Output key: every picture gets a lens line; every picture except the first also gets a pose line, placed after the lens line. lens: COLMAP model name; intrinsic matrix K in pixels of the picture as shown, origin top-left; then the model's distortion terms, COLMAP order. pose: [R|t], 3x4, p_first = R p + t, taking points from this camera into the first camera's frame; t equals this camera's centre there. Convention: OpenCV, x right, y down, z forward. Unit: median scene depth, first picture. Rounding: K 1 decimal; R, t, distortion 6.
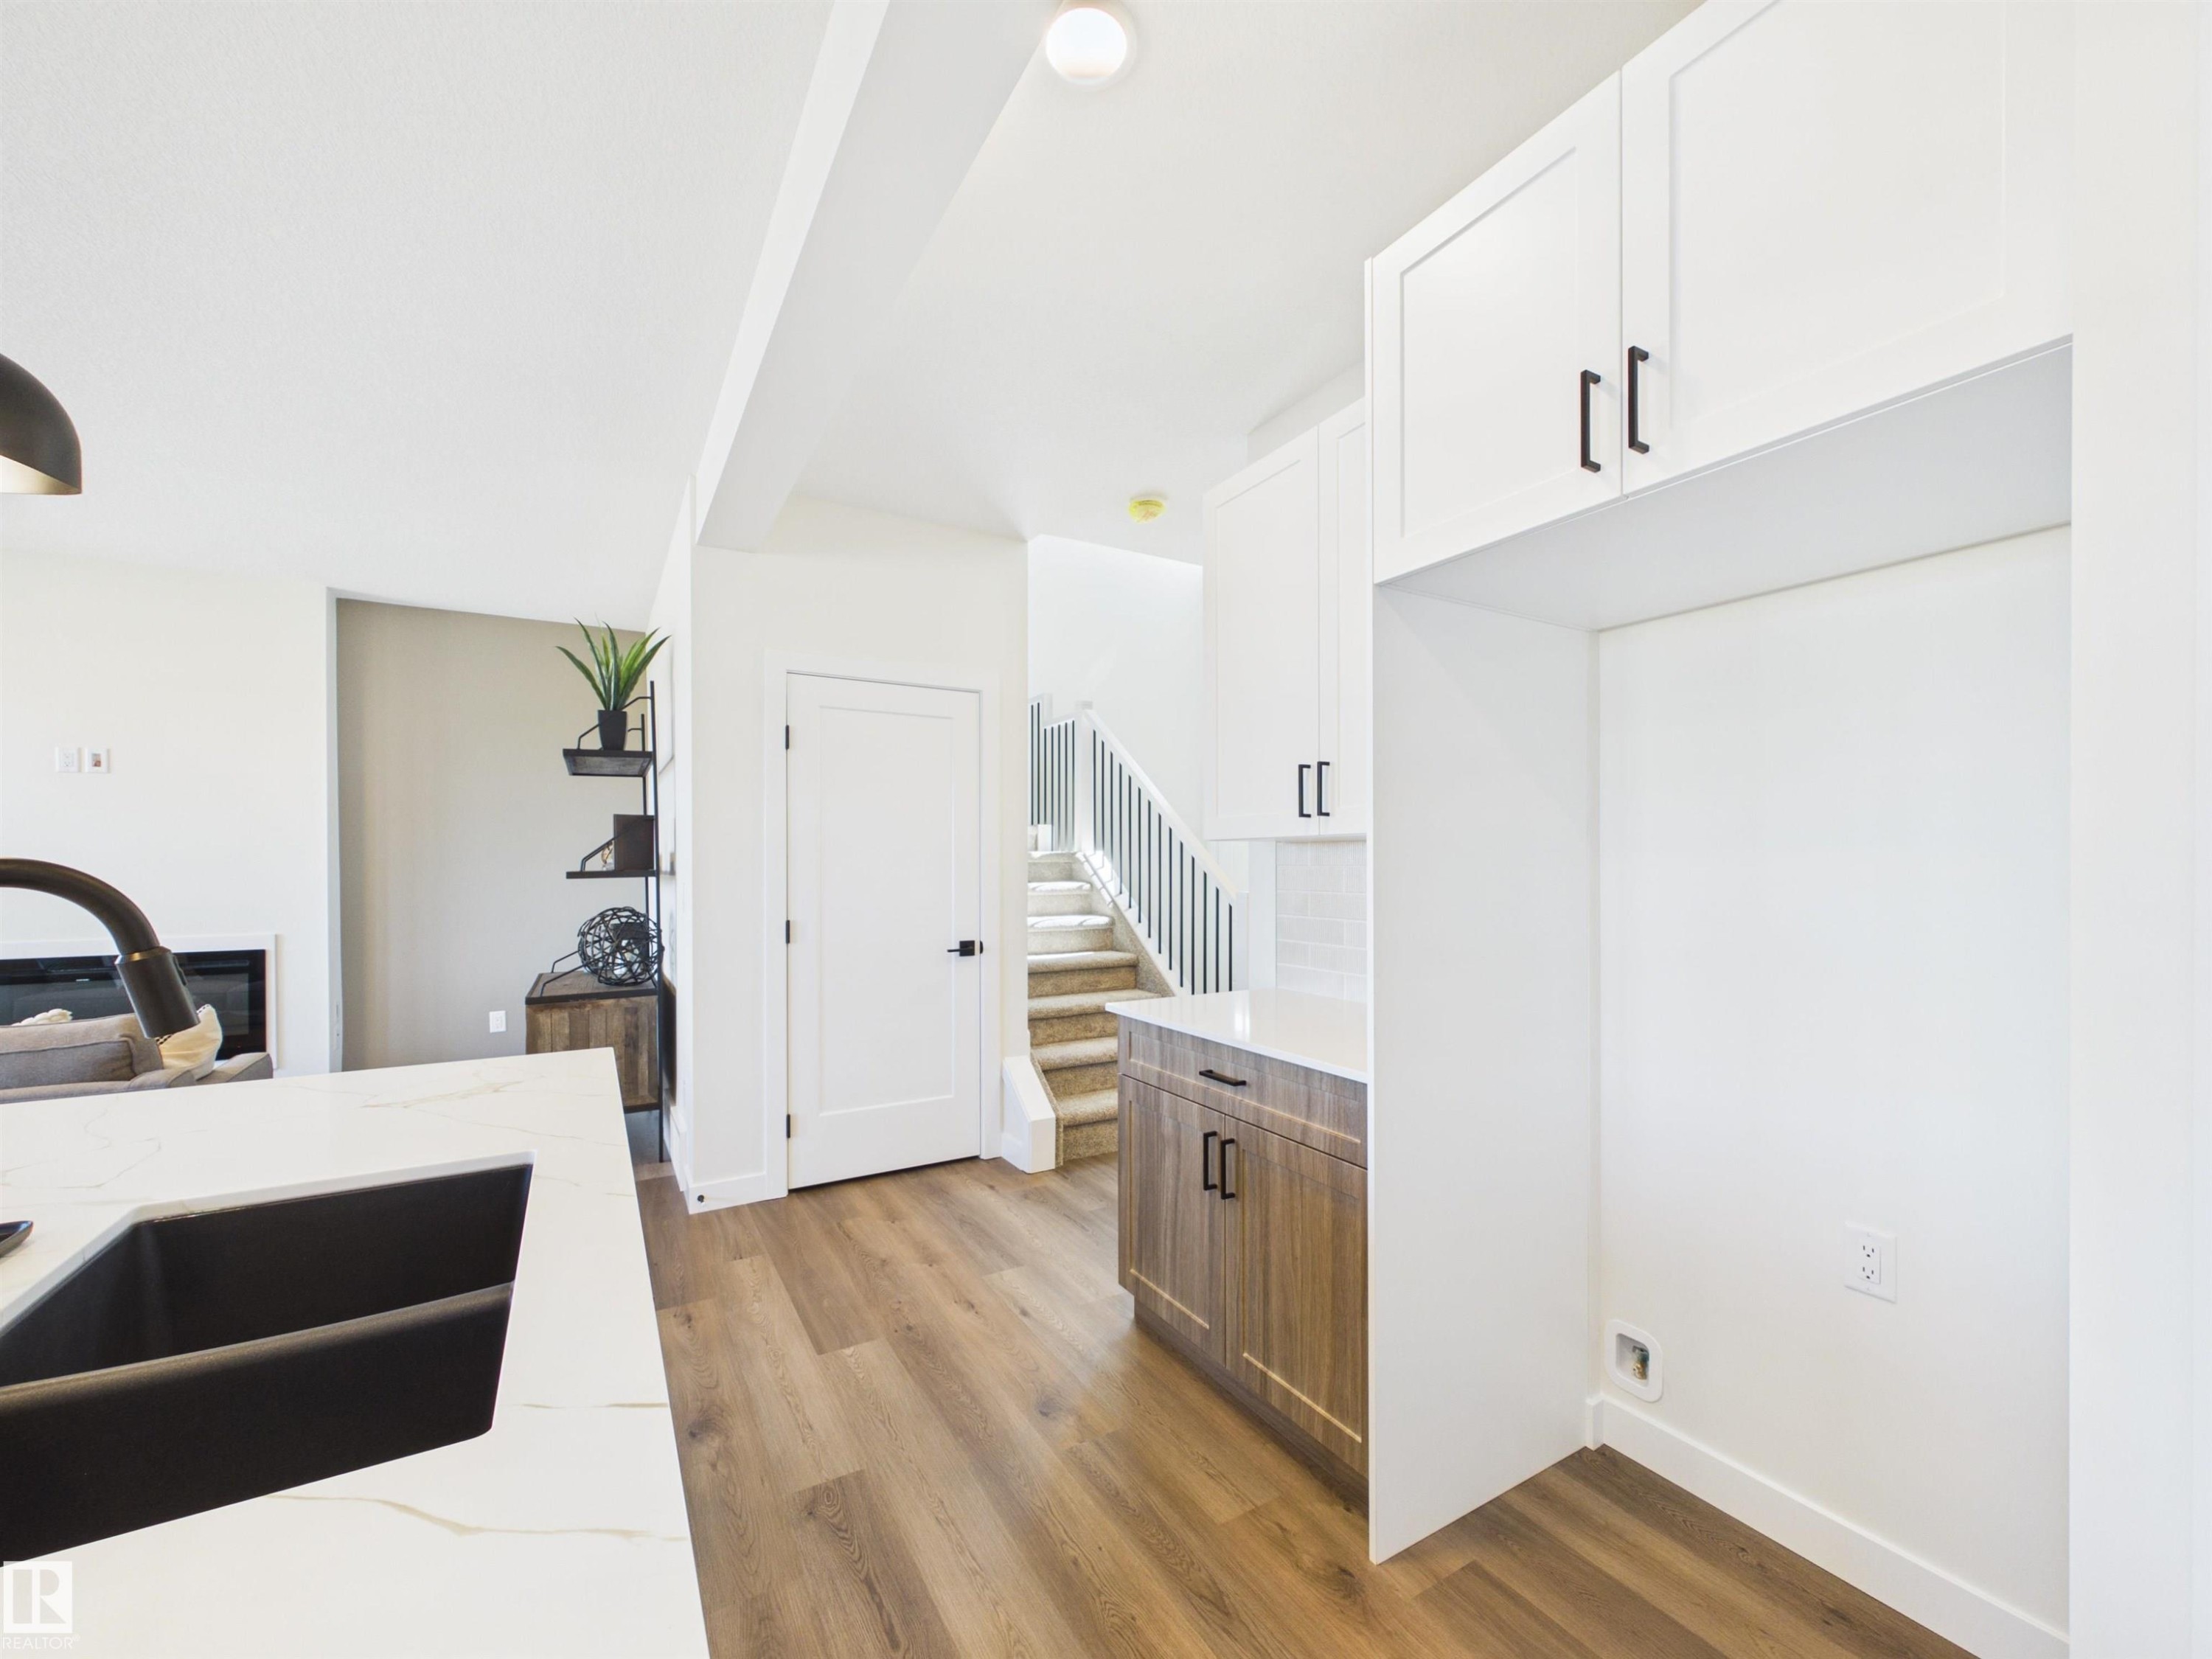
lens RADIAL K [[887.7, 0, 1106.1], [0, 887.7, 867.0], [0, 0, 1]] dist [0.002049, -0.000123]
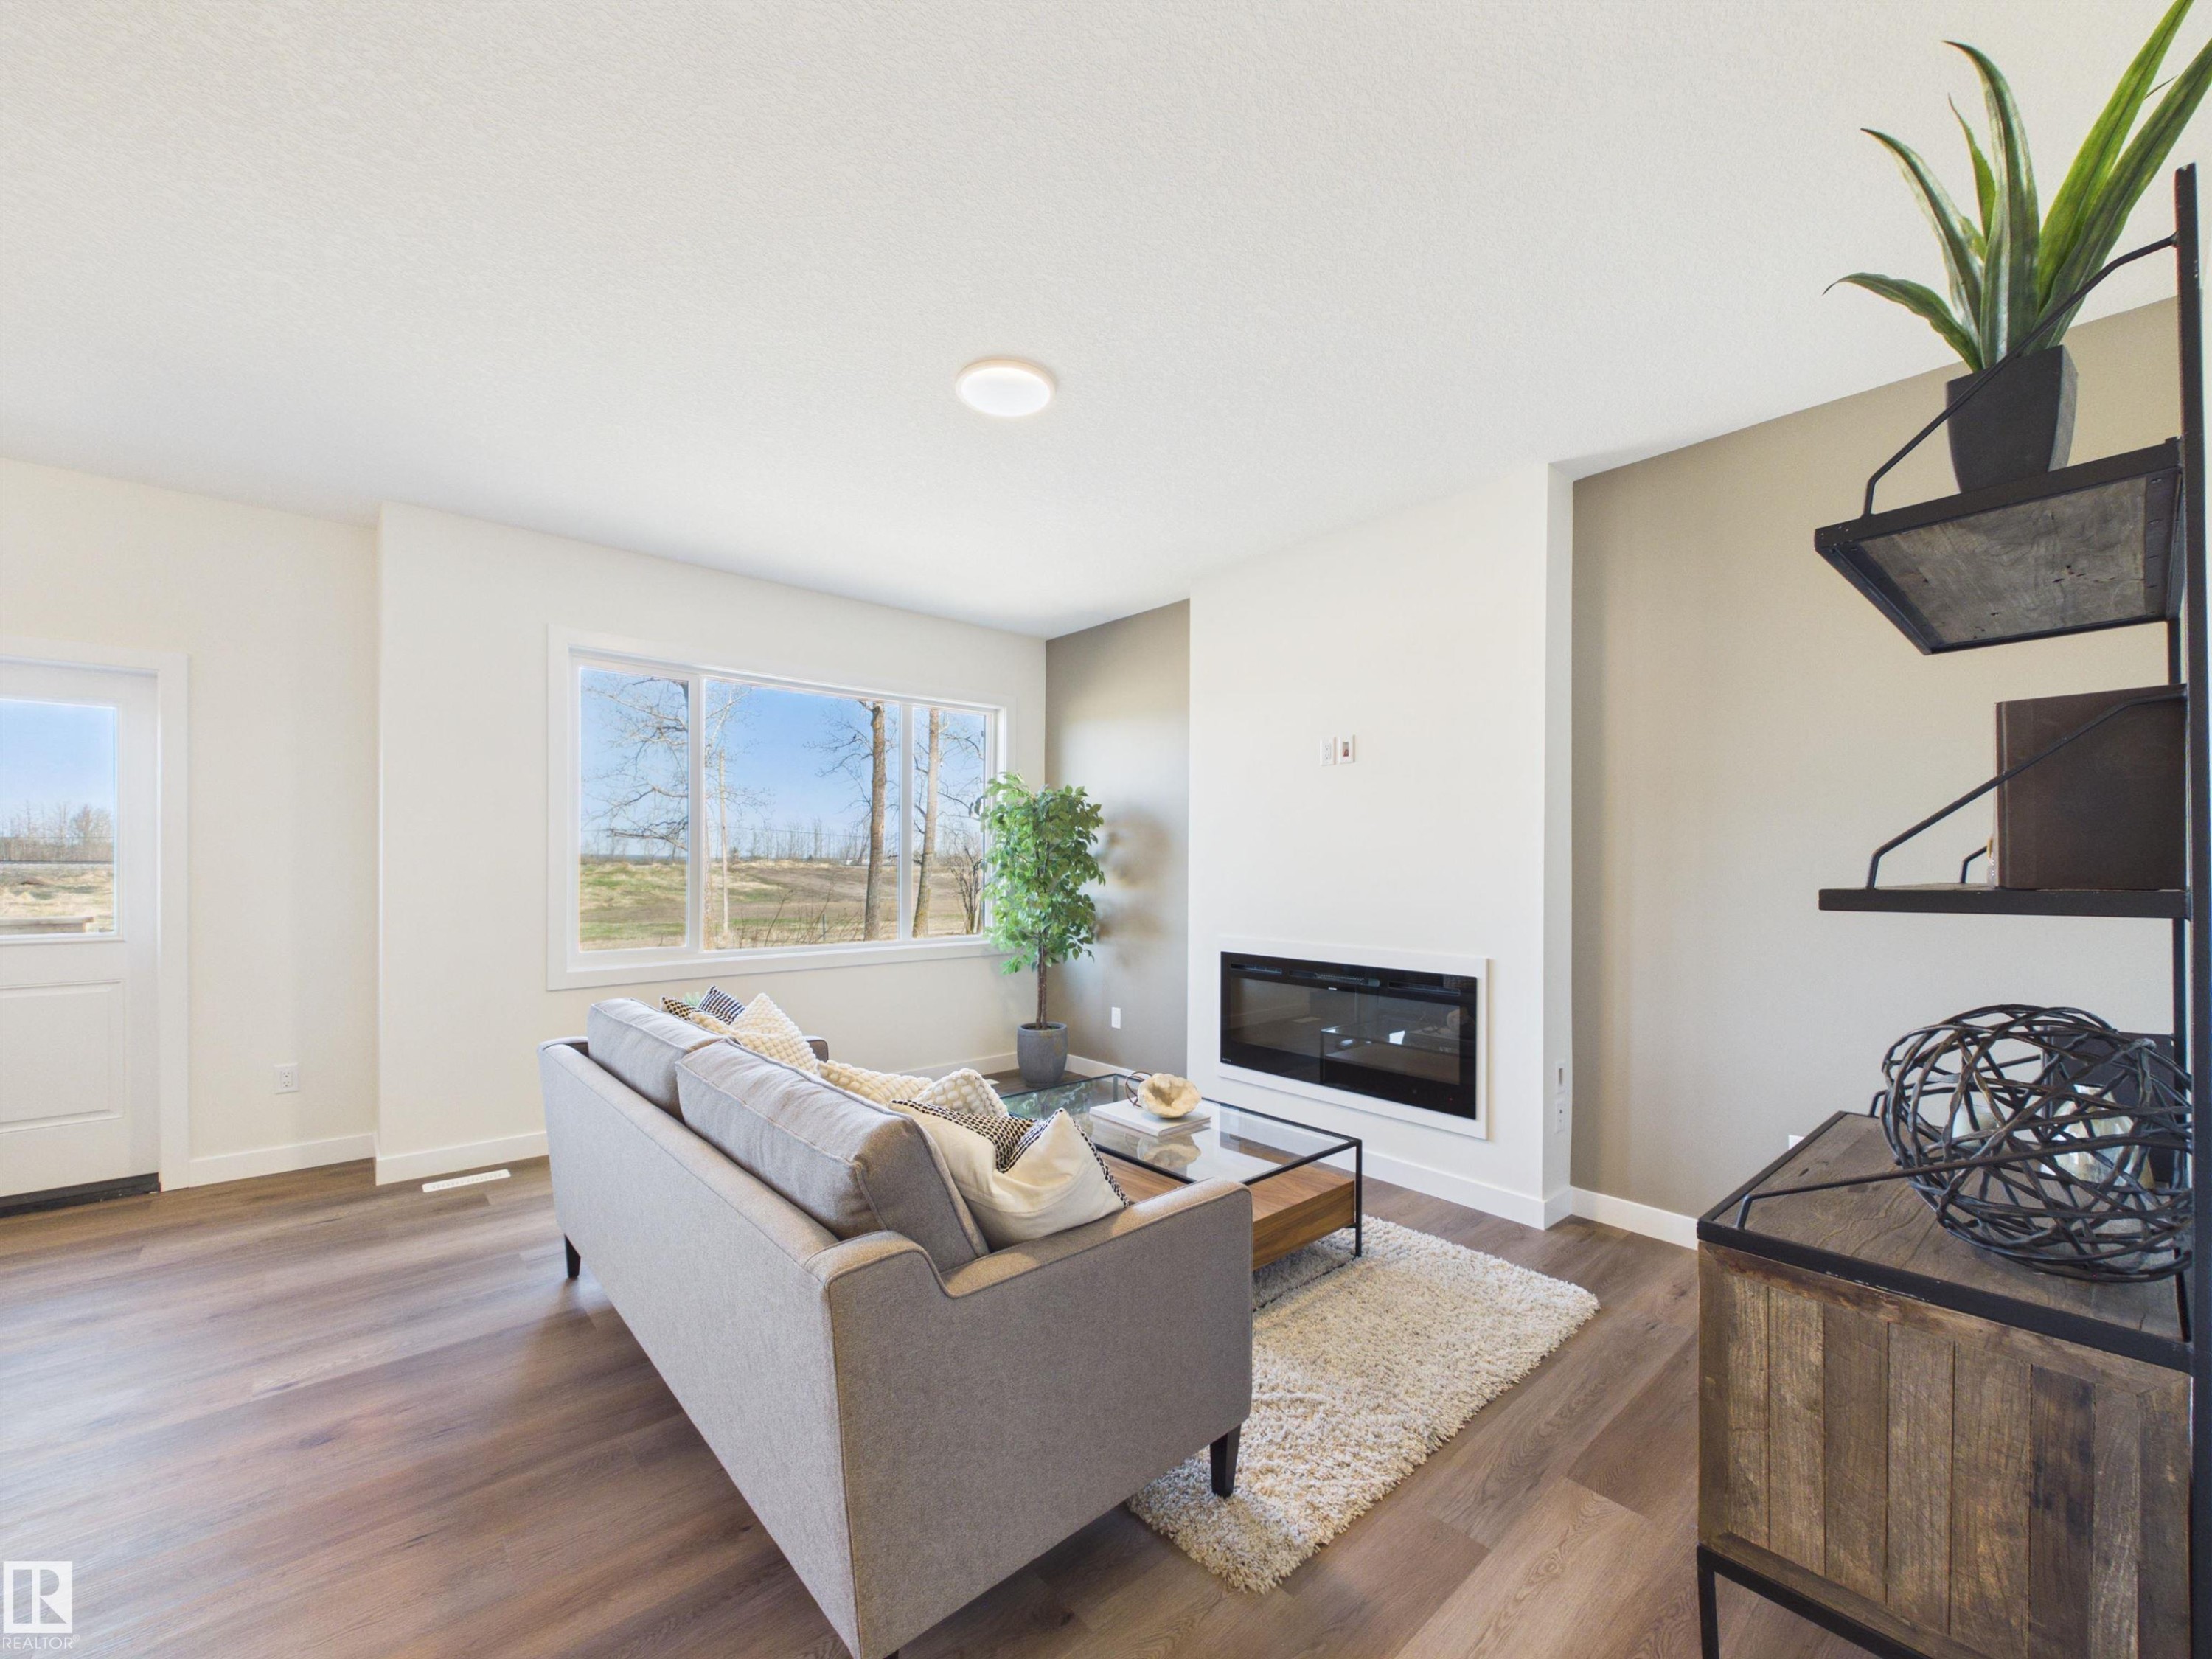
lens RADIAL K [[887.7, 0, 1106.1], [0, 887.7, 867.0], [0, 0, 1]] dist [0.002049, -0.000123]
pose [[0.189419, 0.007410, -0.981868, -0.314000], [-0.011271, 0.999922, 0.005372, -0.001676], [0.981832, 0.010049, 0.189488, 0.643742]]
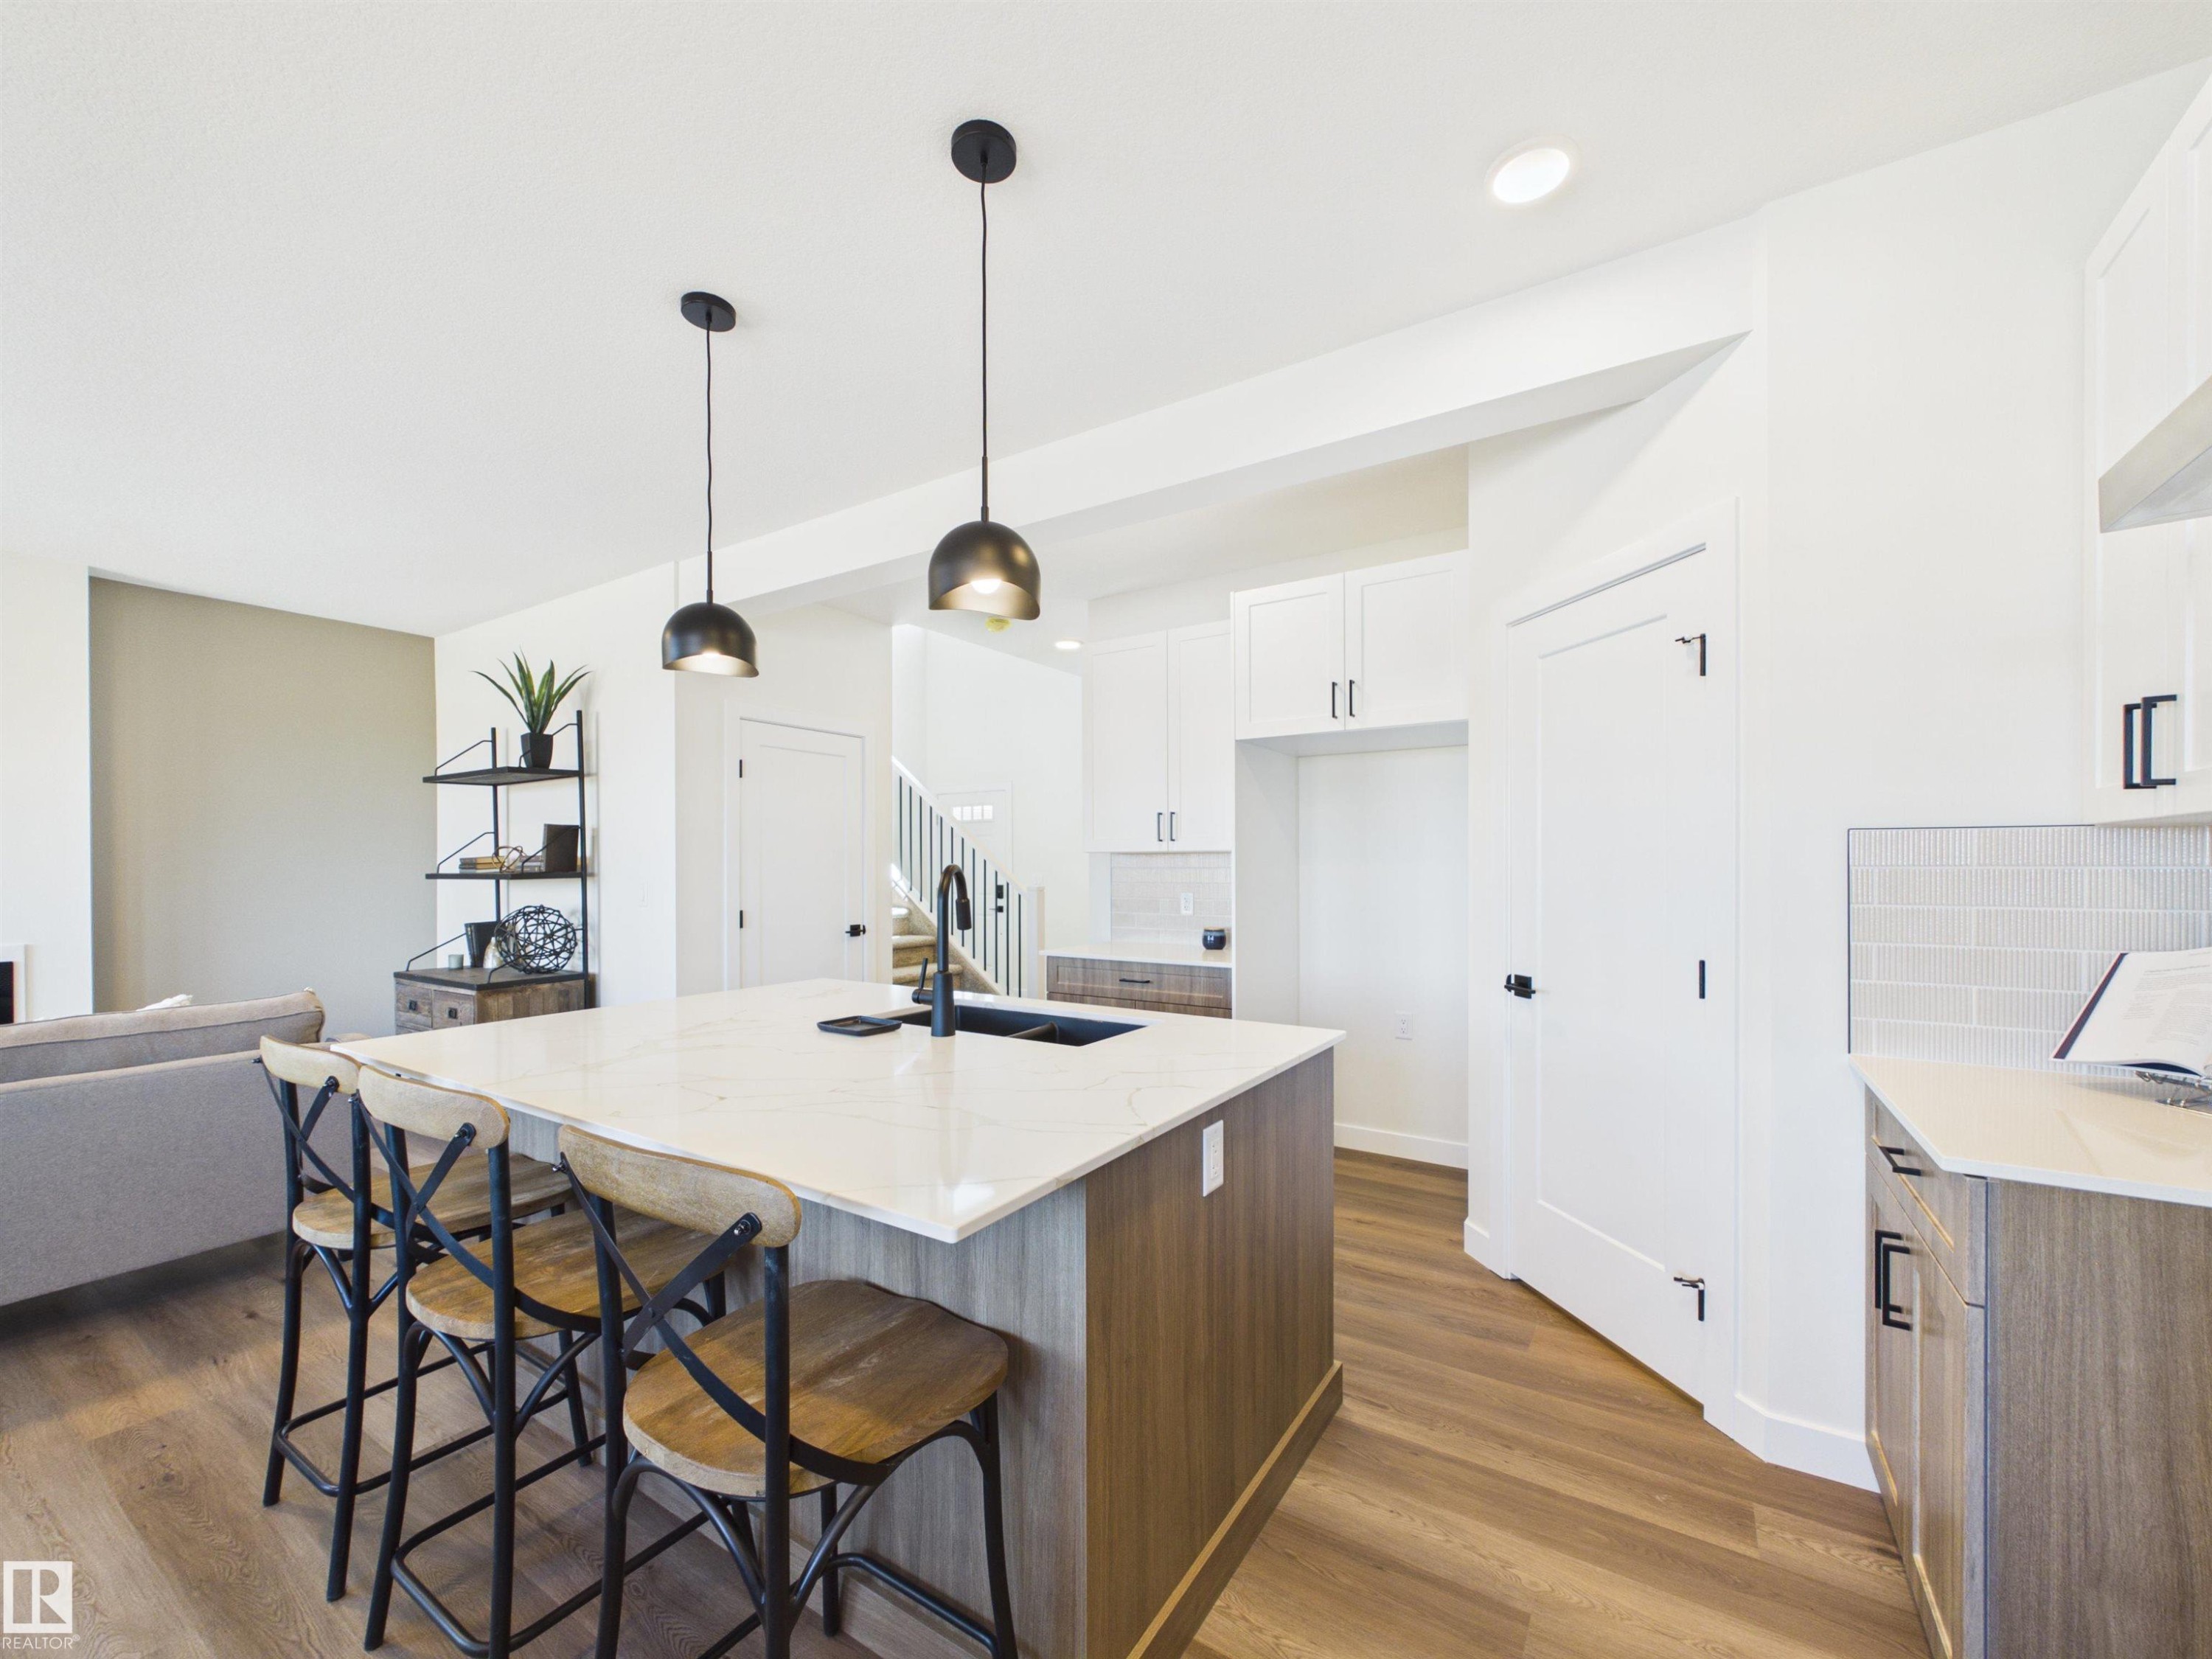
lens RADIAL K [[889.6, 0, 1107.4], [0, 889.6, 871.9], [0, 0, 1]] dist [0.000751, 0.000030]
pose [[0.893468, -0.001795, 0.449124, -0.419301], [0.001477, 0.999998, 0.001059, 0.003176], [-0.449125, -0.000283, 0.893469, -0.359073]]
